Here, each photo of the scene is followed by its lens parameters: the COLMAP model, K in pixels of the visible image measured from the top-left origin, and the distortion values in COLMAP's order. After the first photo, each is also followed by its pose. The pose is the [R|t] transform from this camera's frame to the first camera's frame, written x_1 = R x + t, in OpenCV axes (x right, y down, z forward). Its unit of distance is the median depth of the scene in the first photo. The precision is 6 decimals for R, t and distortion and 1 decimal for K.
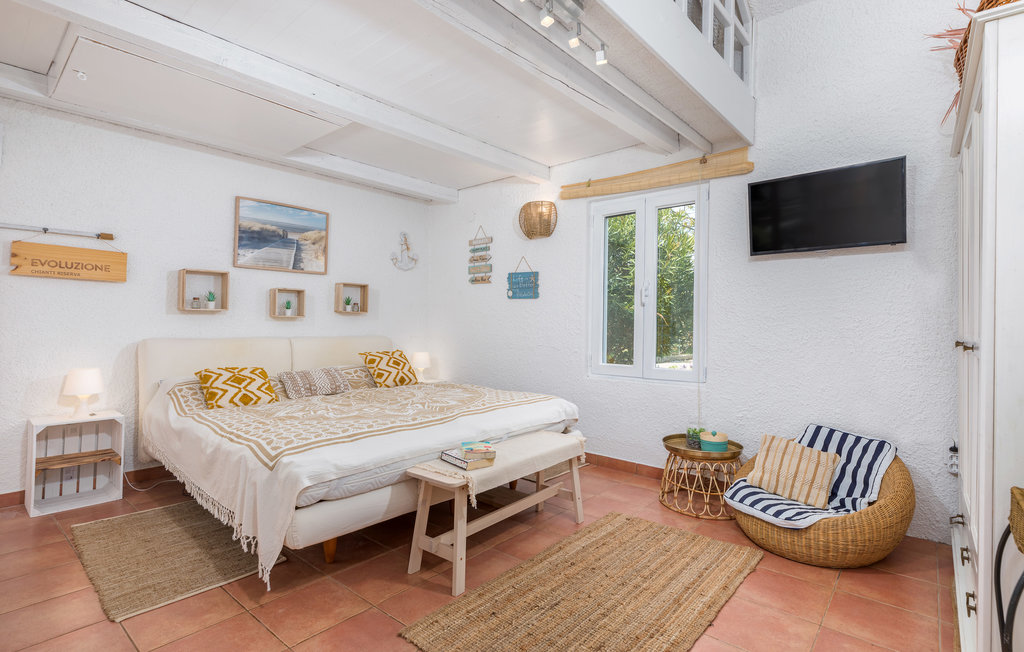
lens RADIAL K [[498.2, 0, 510.9], [0, 498.2, 304.9], [0, 0, 1]] dist [-0.001984, -0.000107]
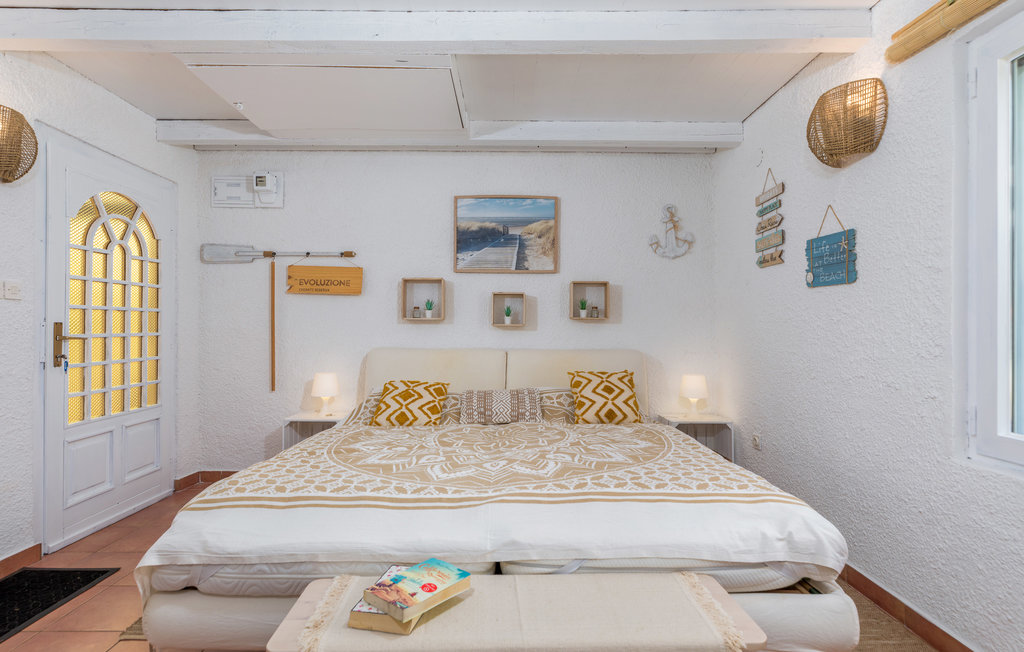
lens RADIAL K [[510.1, 0, 514.1], [0, 510.1, 317.3], [0, 0, 1]] dist [0.000607, 0.000066]
pose [[0.662138, -0.024602, -0.748978, 0.219184], [0.027892, 0.999578, -0.008175, 0.017369], [0.748862, -0.015478, 0.662545, 0.422891]]
